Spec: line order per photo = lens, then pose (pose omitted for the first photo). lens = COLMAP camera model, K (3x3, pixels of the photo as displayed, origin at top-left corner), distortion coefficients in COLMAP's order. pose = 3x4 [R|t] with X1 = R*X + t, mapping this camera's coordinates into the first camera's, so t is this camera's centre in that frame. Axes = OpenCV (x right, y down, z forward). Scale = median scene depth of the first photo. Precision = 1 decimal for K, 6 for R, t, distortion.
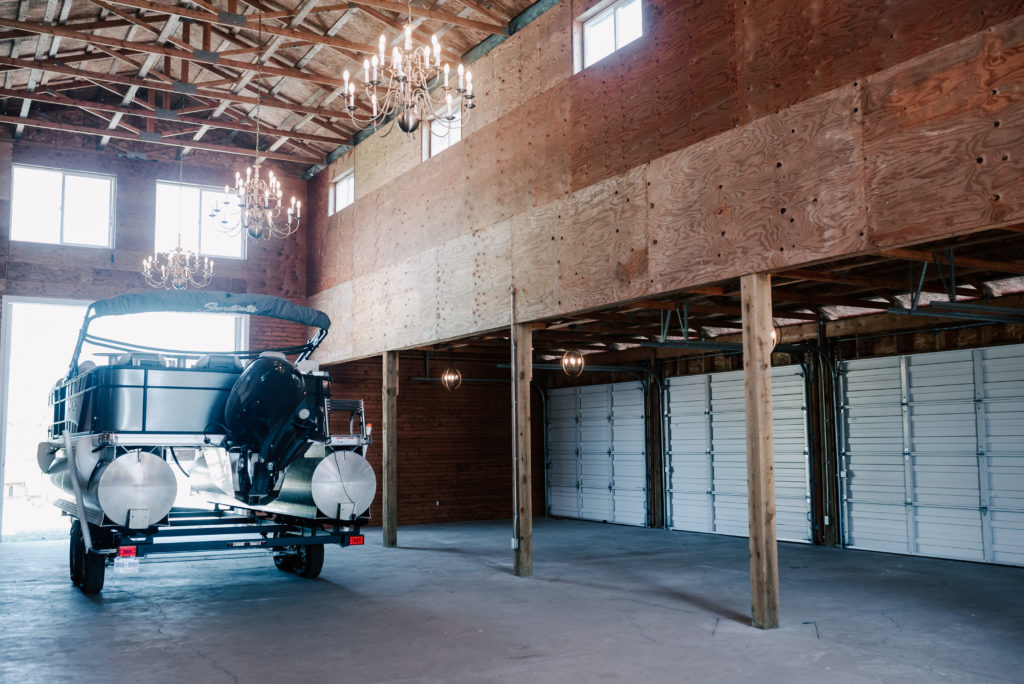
lens RADIAL K [[1067.1, 0, 512.8], [0, 1067.1, 340.2], [0, 0, 1]] dist [-0.013941, 0.000000]
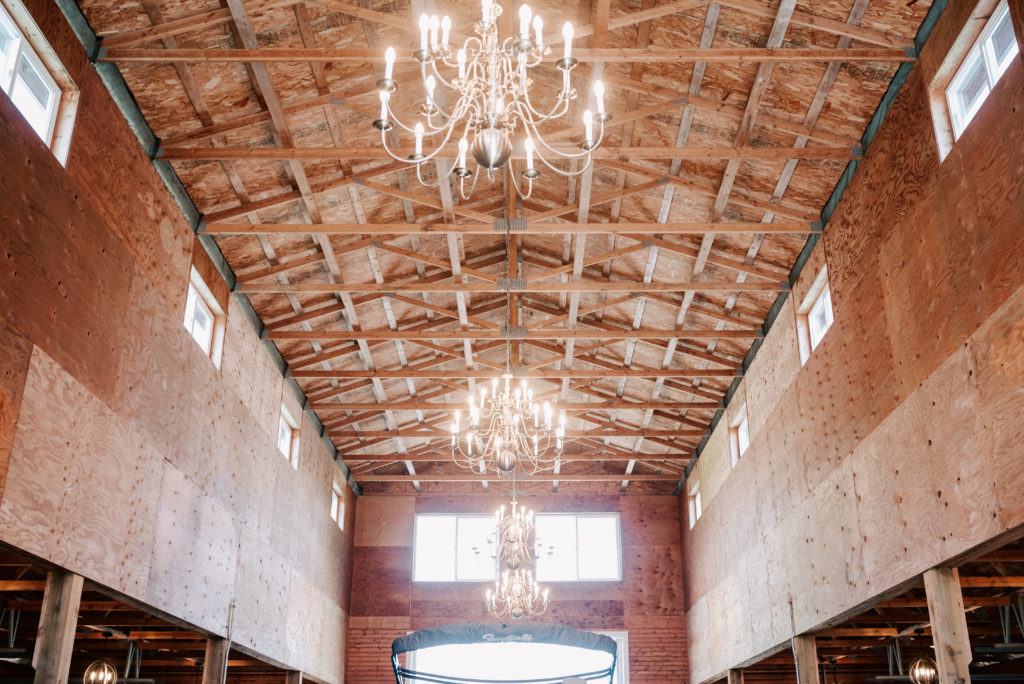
lens RADIAL K [[1067.1, 0, 512.6], [0, 1067.1, 343.9], [0, 0, 1]] dist [-0.013941, 0.000000]
pose [[0.865260, -0.185082, -0.465908, 0.257663], [0.049367, 0.956295, -0.288206, -0.003654], [0.498887, 0.226372, 0.836580, 0.048684]]
